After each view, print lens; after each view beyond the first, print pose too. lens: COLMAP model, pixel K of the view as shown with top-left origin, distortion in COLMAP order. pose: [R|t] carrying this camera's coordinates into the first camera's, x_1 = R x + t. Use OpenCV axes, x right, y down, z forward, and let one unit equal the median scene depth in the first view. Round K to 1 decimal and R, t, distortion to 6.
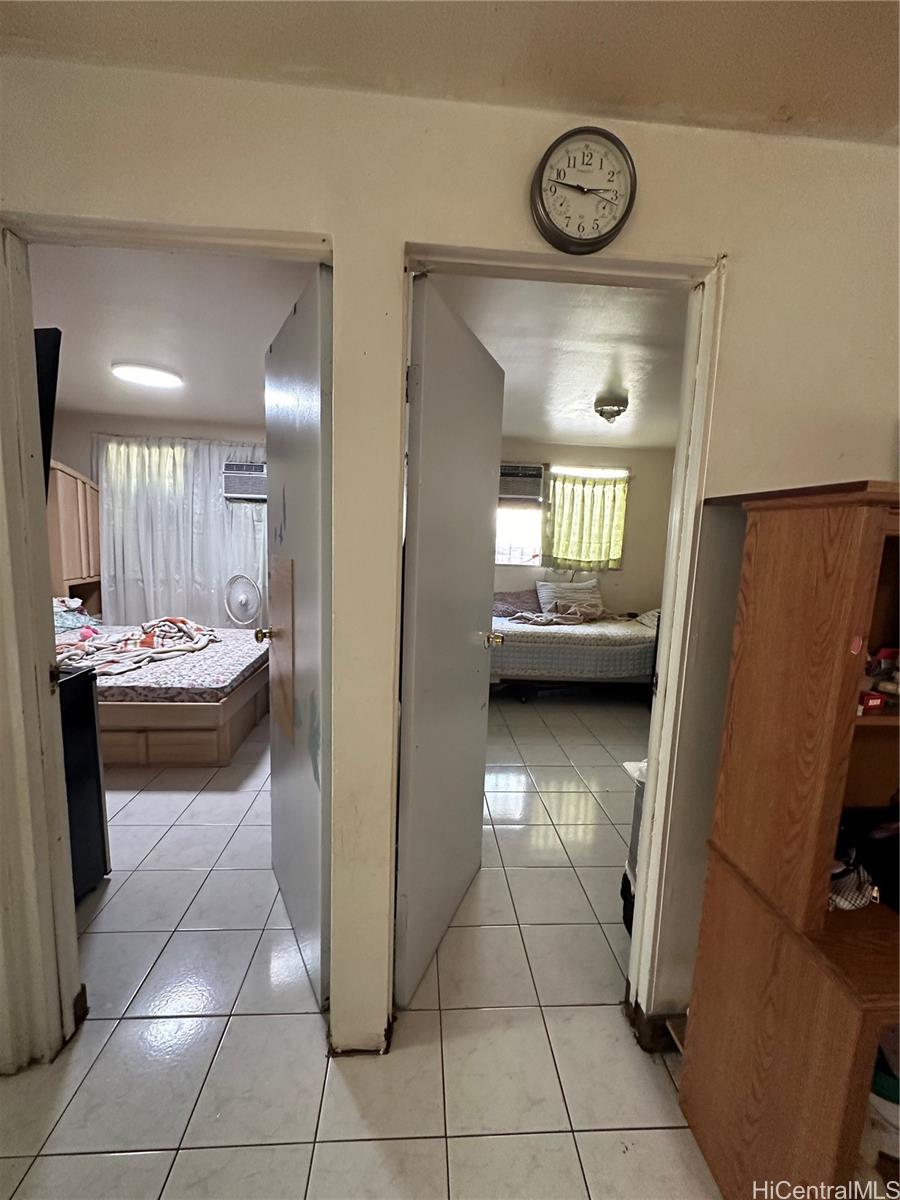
lens RADIAL K [[479.9, 0, 451.0], [0, 479.9, 601.8], [0, 0, 1]] dist [-0.001972, -0.000068]
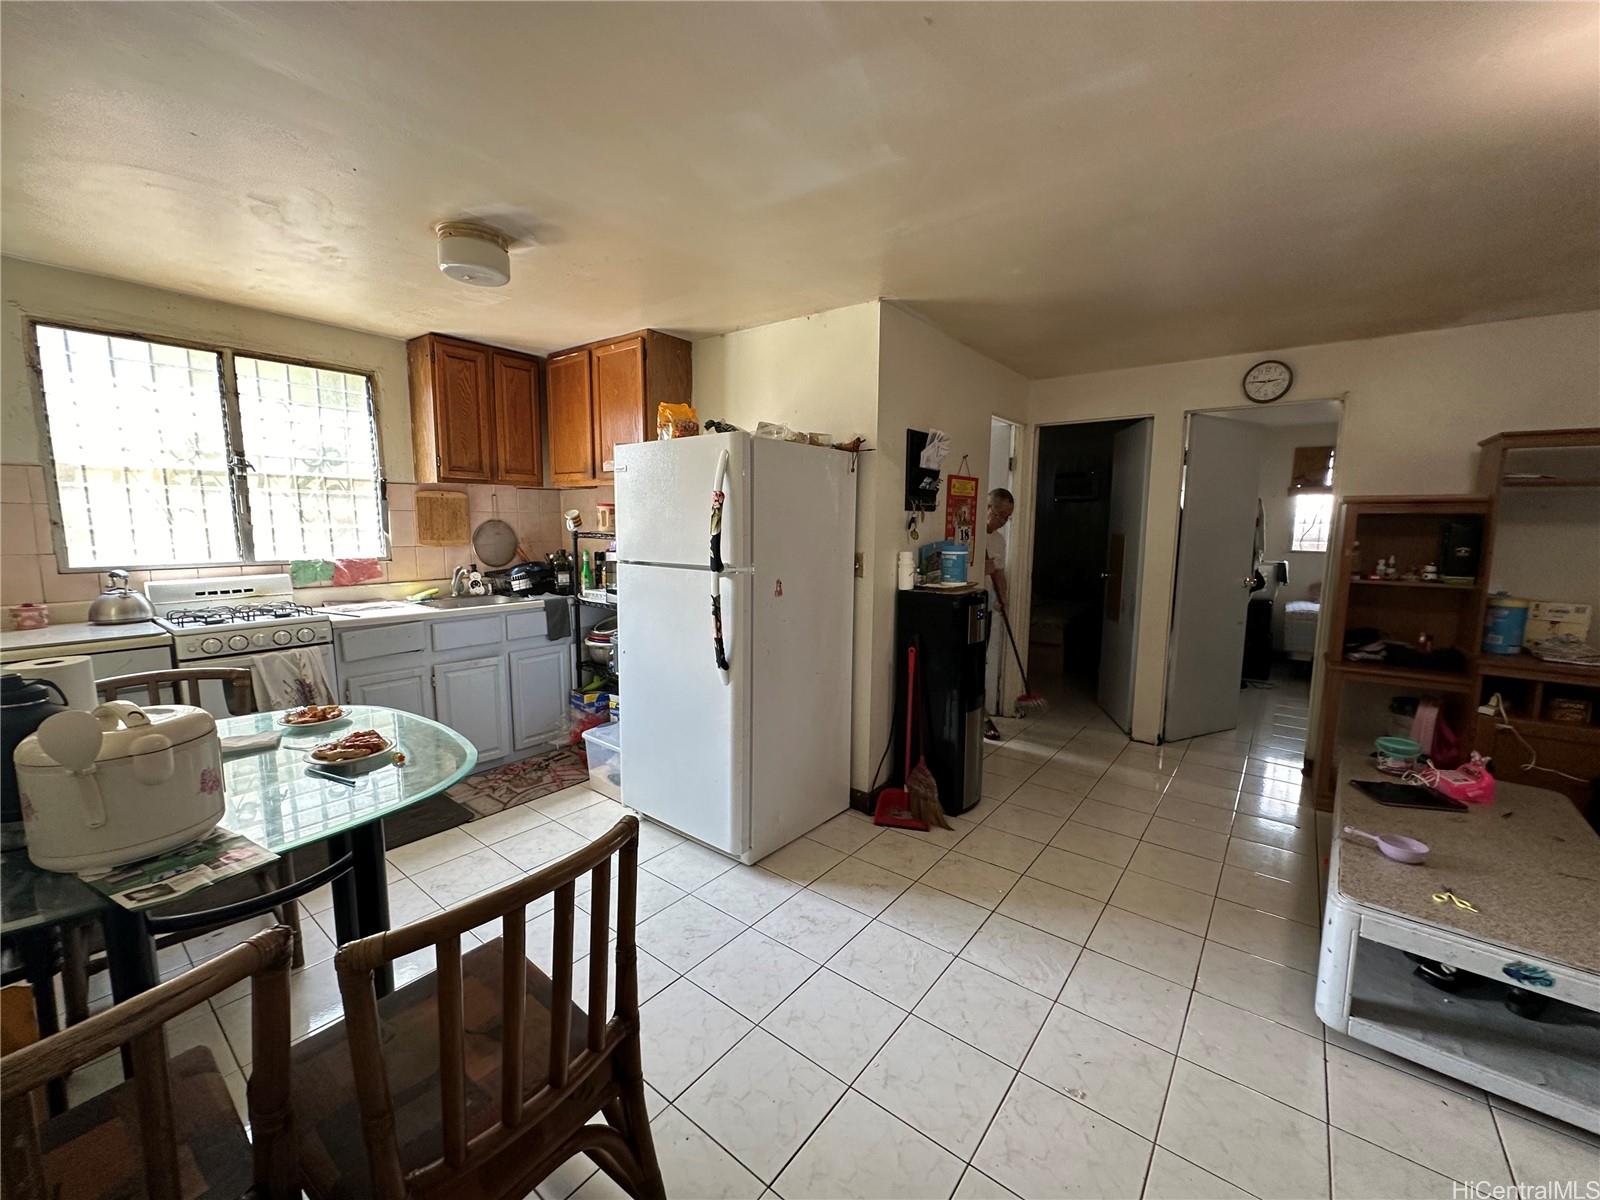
lens RADIAL K [[639.8, 0, 790.1], [0, 639.8, 601.3], [0, 0, 1]] dist [-0.001972, -0.000068]
pose [[0.739156, 0.048926, -0.671754, 0.213071], [-0.070922, 0.997467, -0.005390, 0.142397], [0.669789, 0.051626, 0.740754, -0.899811]]
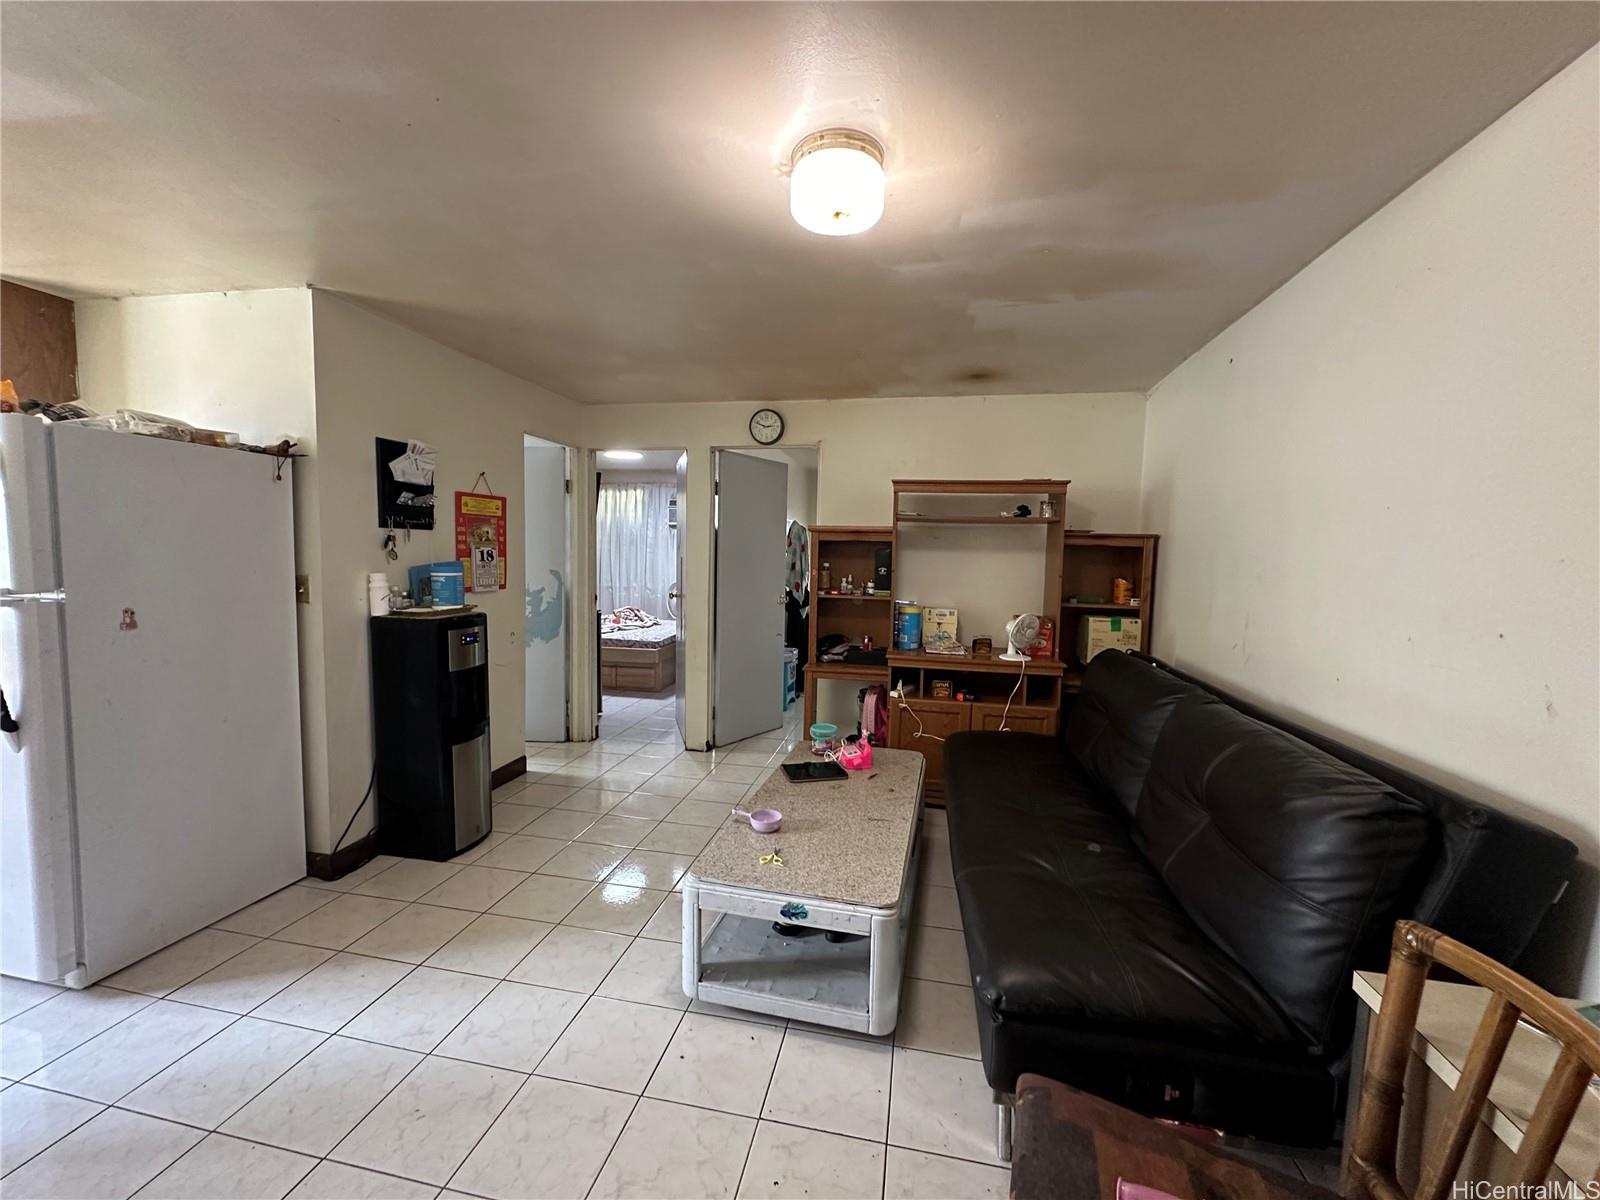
lens RADIAL K [[639.8, 0, 795.6], [0, 639.8, 602.9], [0, 0, 1]] dist [-0.001972, -0.000068]
pose [[0.964456, 0.000664, -0.264242, 0.429668], [-0.018200, 0.997789, -0.063920, 0.135681], [0.263615, 0.066457, 0.962336, -0.768586]]
